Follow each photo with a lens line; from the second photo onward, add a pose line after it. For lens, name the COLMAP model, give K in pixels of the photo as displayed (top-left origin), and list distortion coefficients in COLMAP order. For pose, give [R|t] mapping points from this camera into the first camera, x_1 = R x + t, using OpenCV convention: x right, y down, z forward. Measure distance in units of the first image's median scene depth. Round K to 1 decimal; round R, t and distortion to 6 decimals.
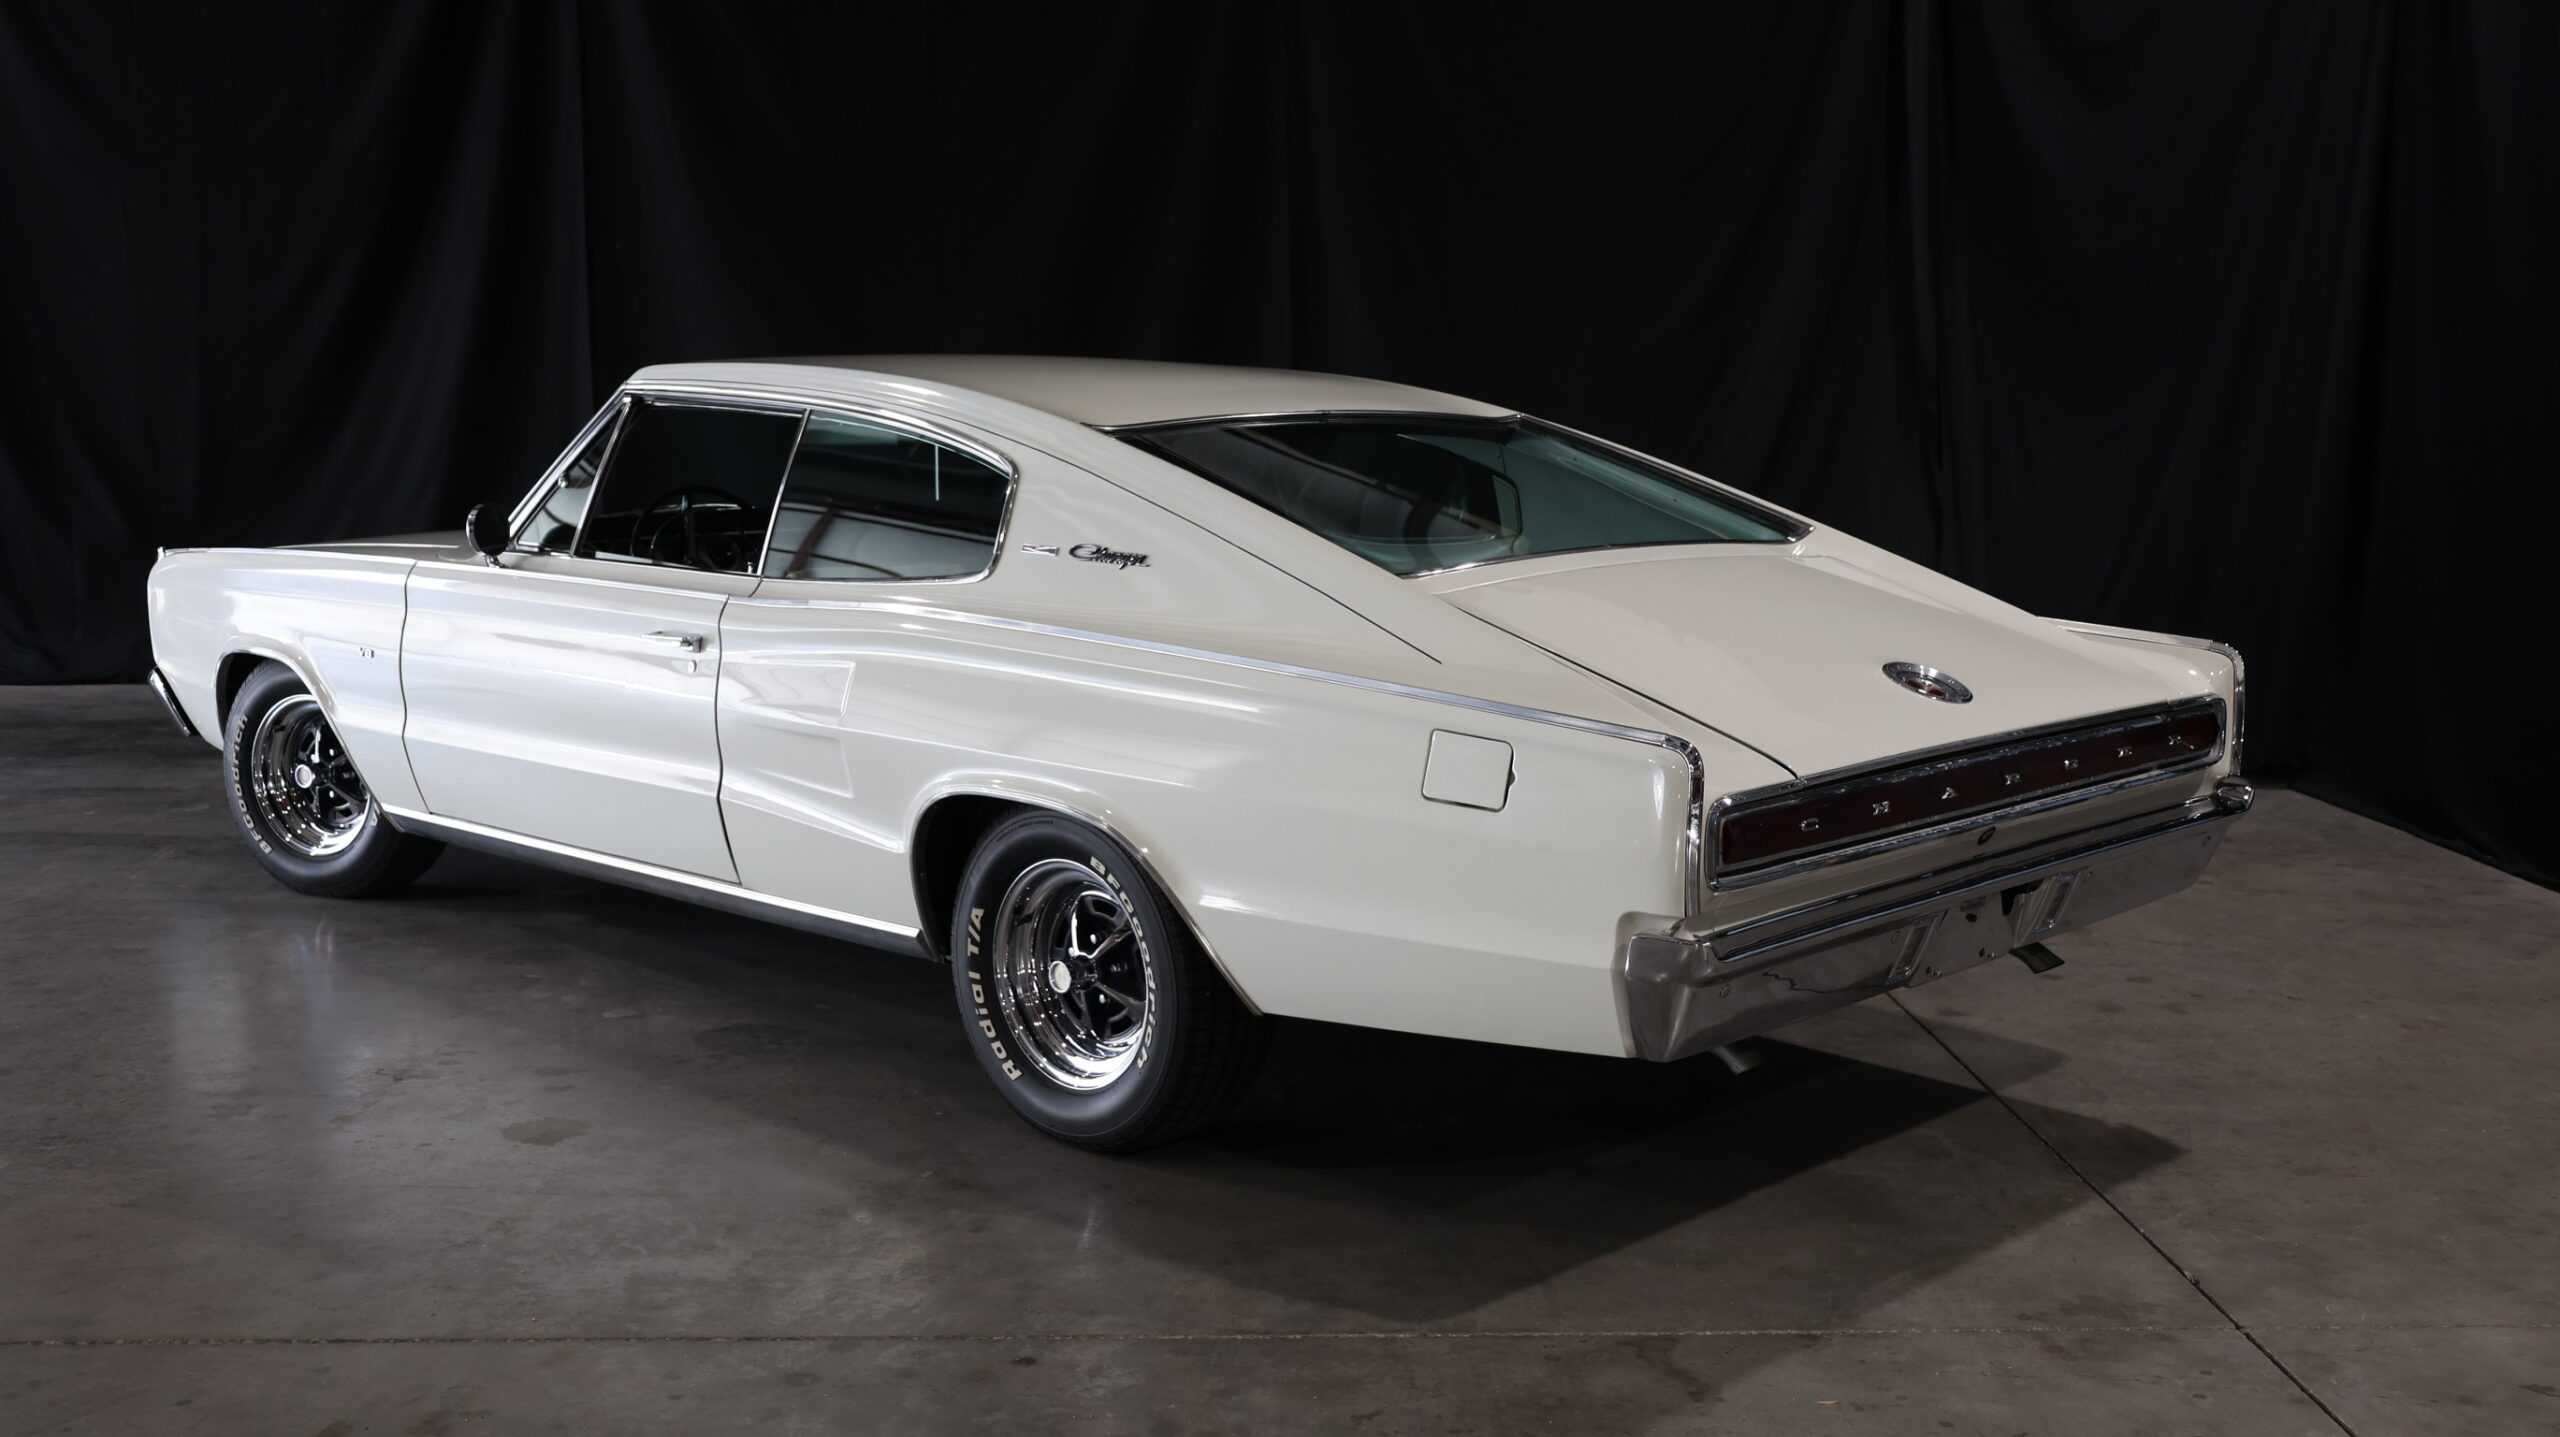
lens RADIAL K [[2576.6, 0, 1280.0], [0, 2576.6, 718.5], [0, 0, 1]] dist [-0.000722, 0.001042]
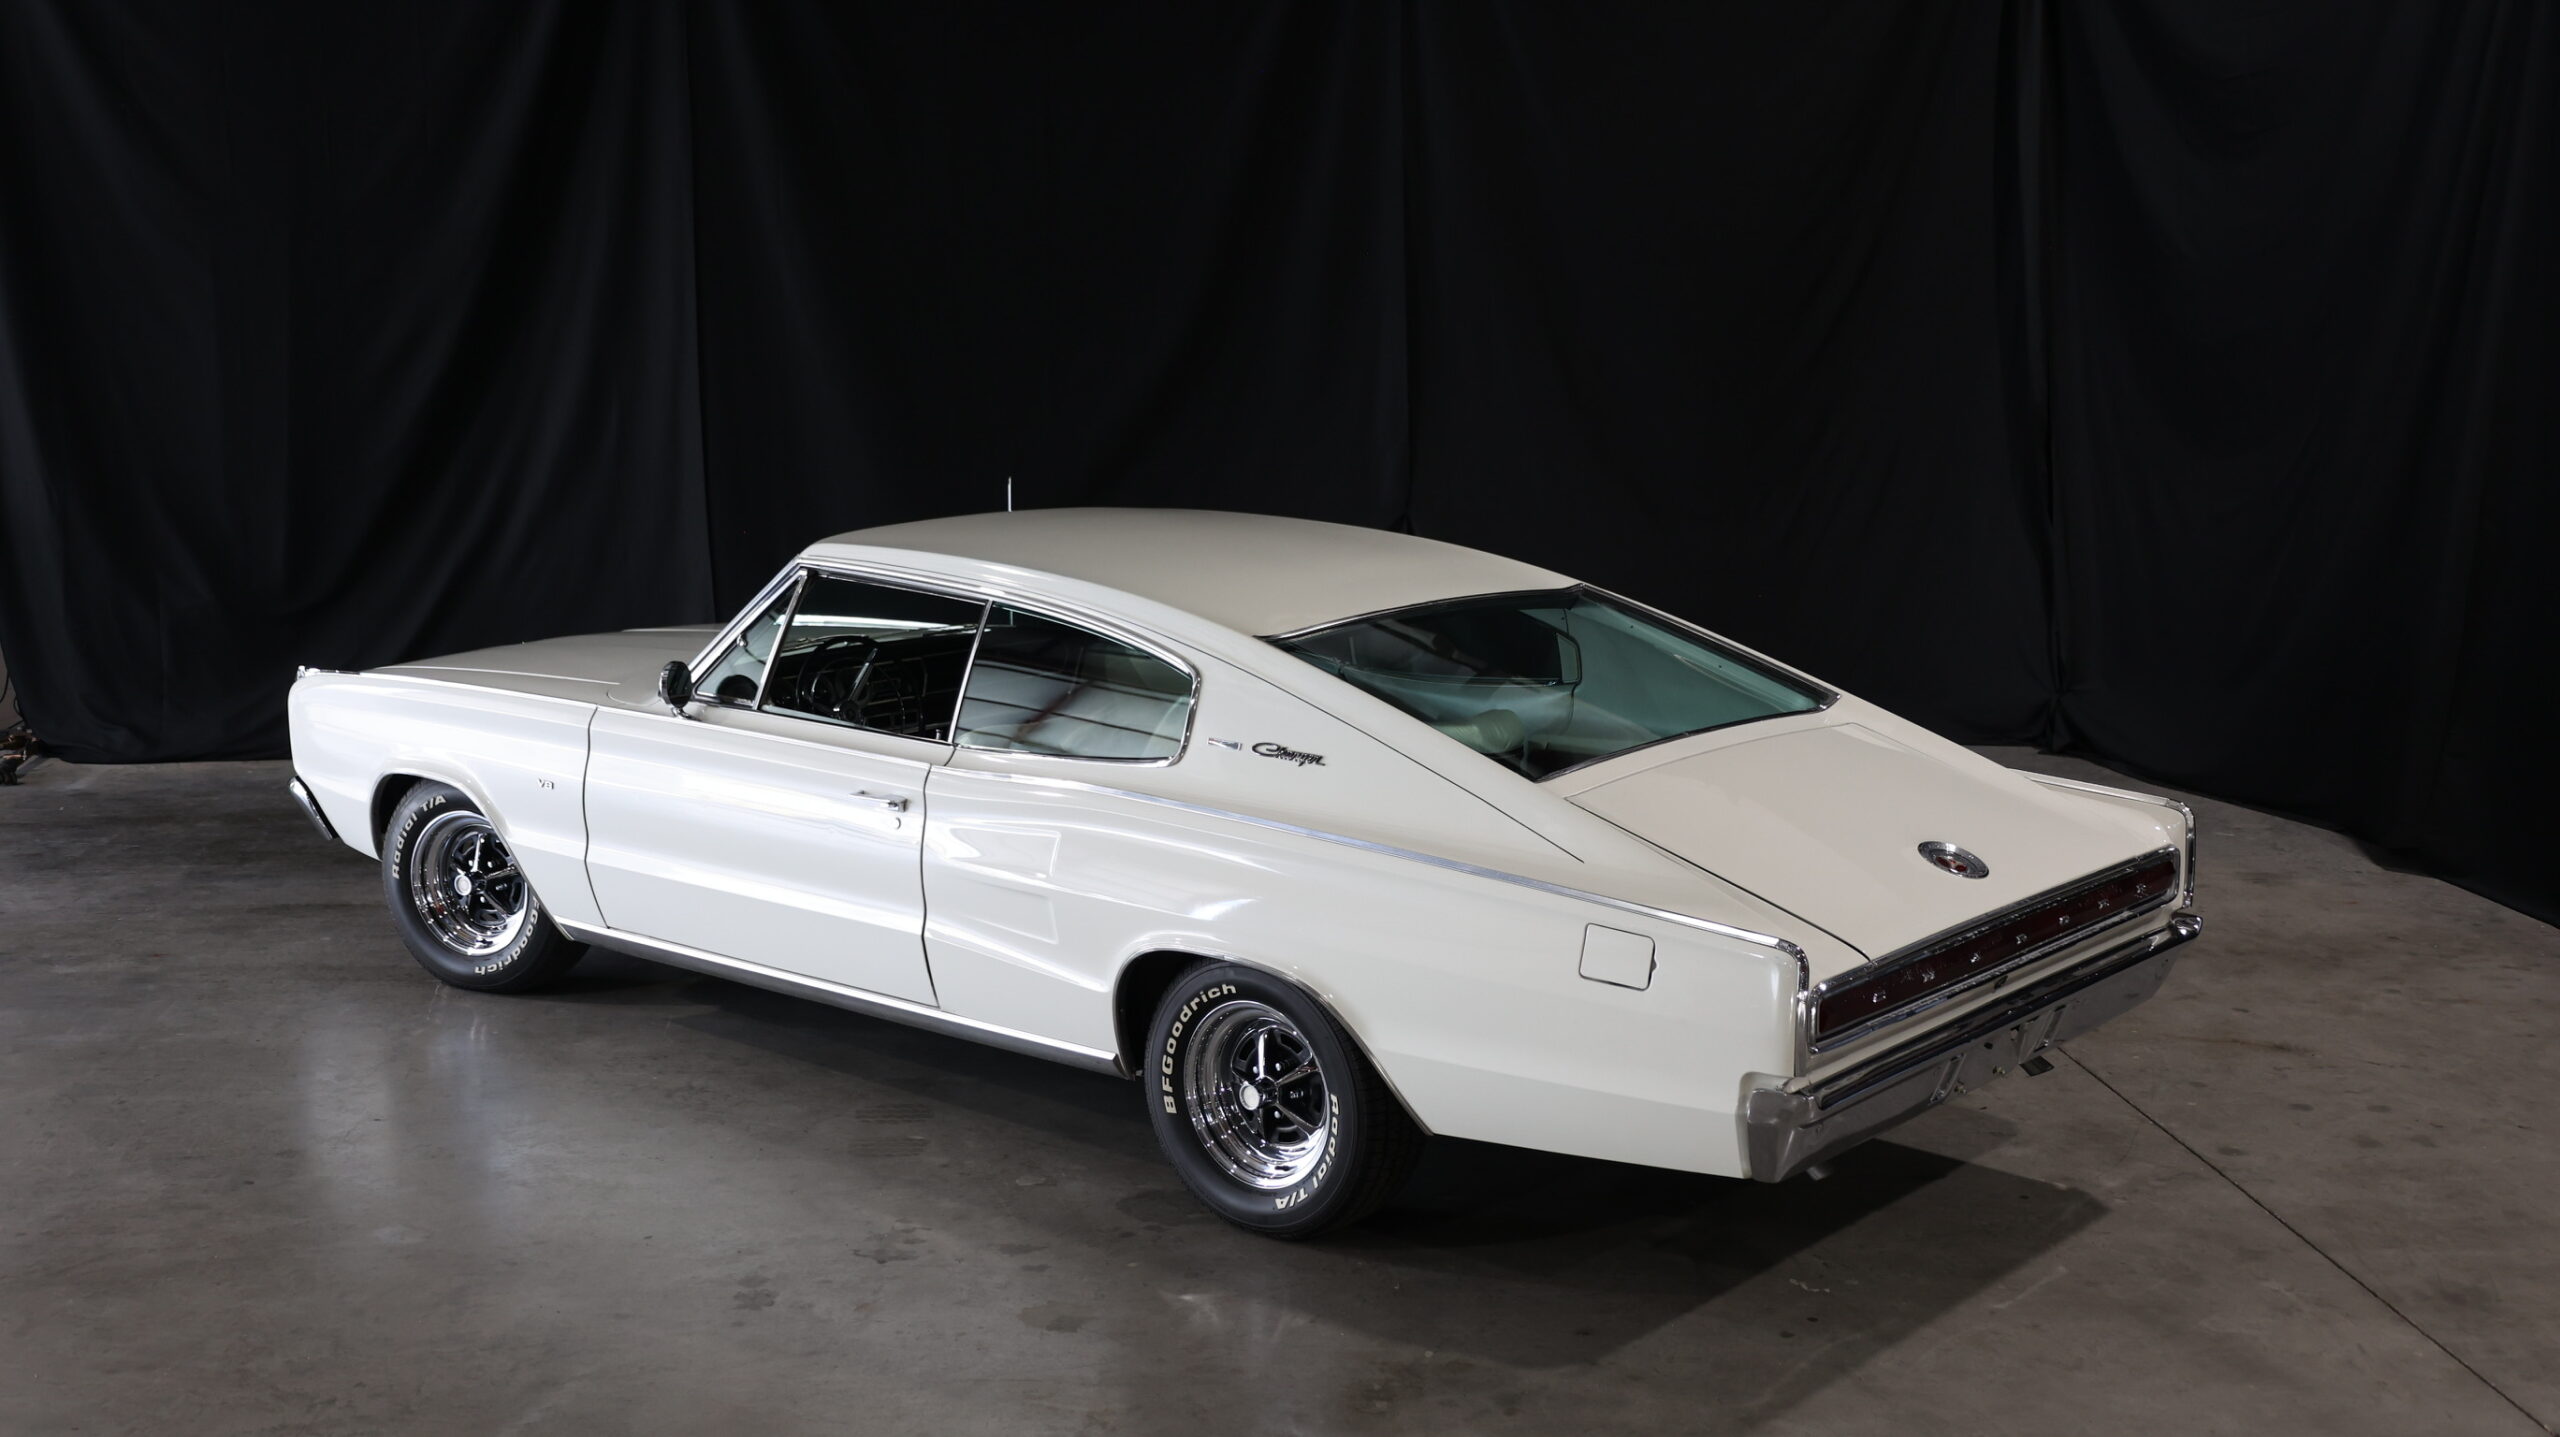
lens RADIAL K [[2872.7, 0, 1276.5], [0, 2872.7, 679.4], [0, 0, 1]] dist [-0.008889, 0.027590]
pose [[0.997854, -0.009592, 0.064770, -0.149016], [0.008364, 0.999781, 0.019208, -0.116402], [-0.064940, -0.018625, 0.997715, -0.333053]]
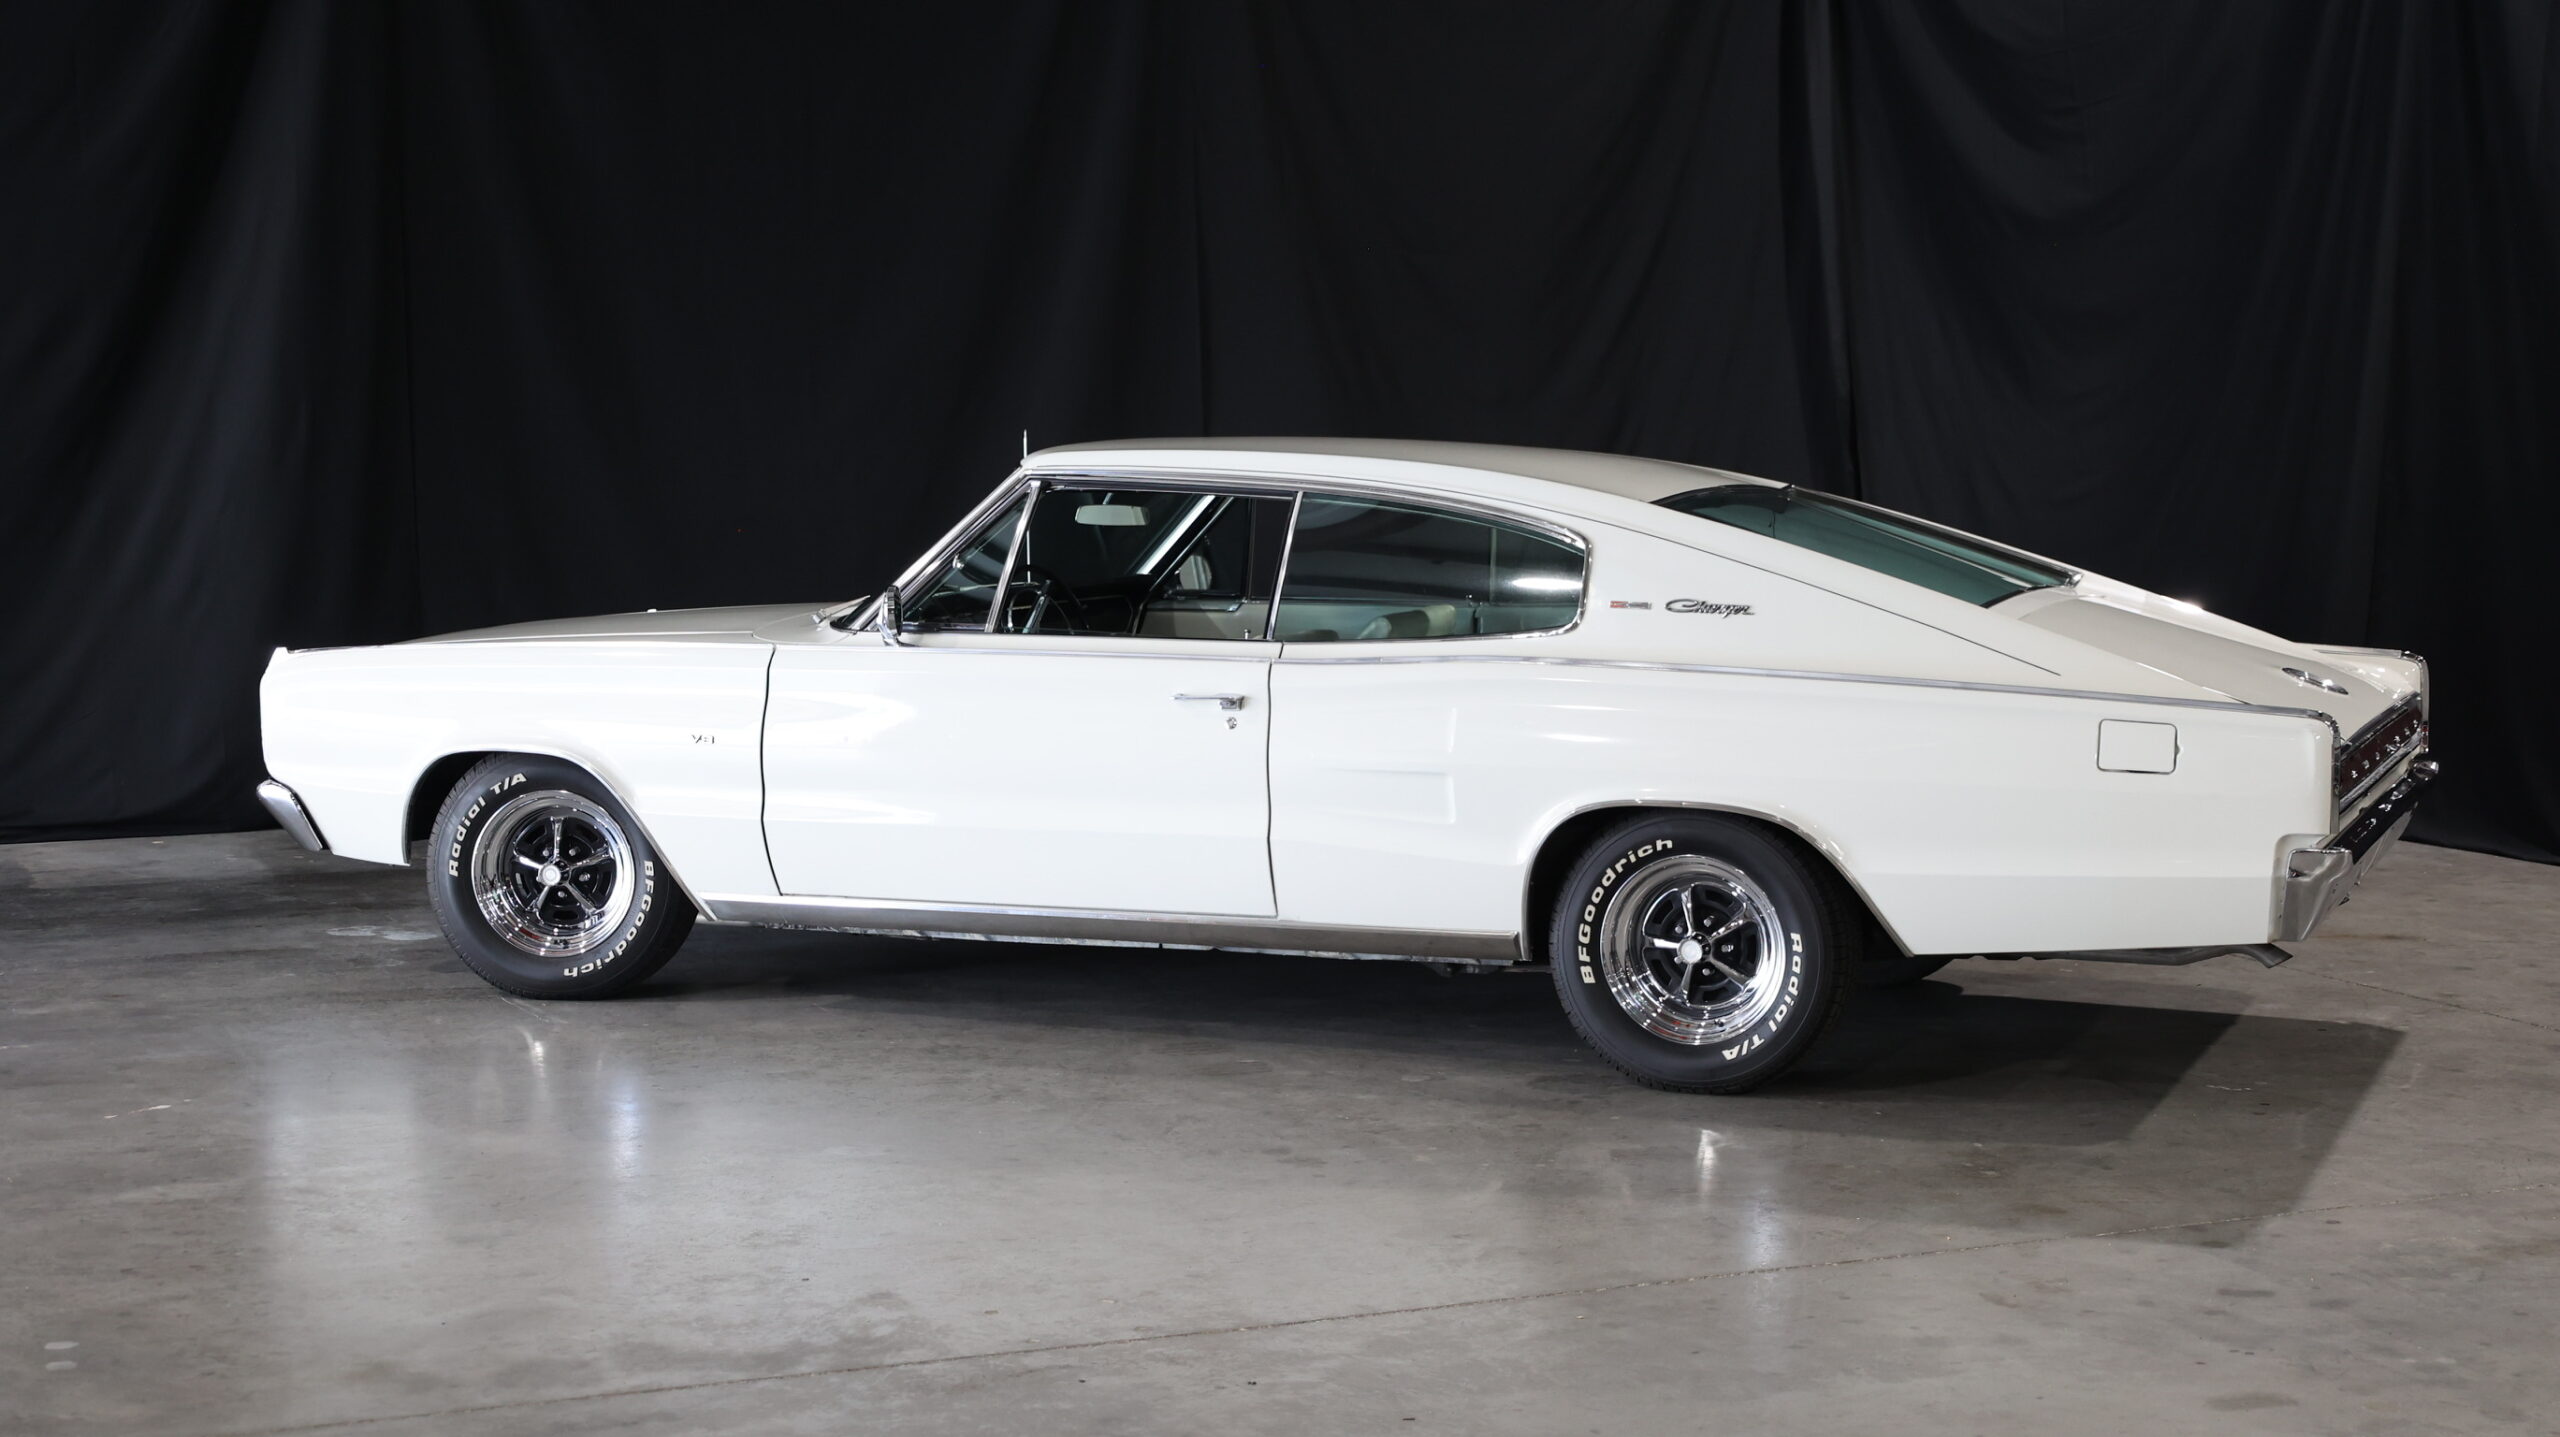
lens RADIAL K [[3751.4, 0, 1280.0], [0, 3751.4, 718.5], [0, 0, 1]] dist [-0.006021, 0.000168]
pose [[0.930422, -0.039029, 0.364406, -0.852049], [0.056722, 0.997668, -0.037974, 0.043329], [-0.362074, 0.056002, 0.930466, -0.551621]]
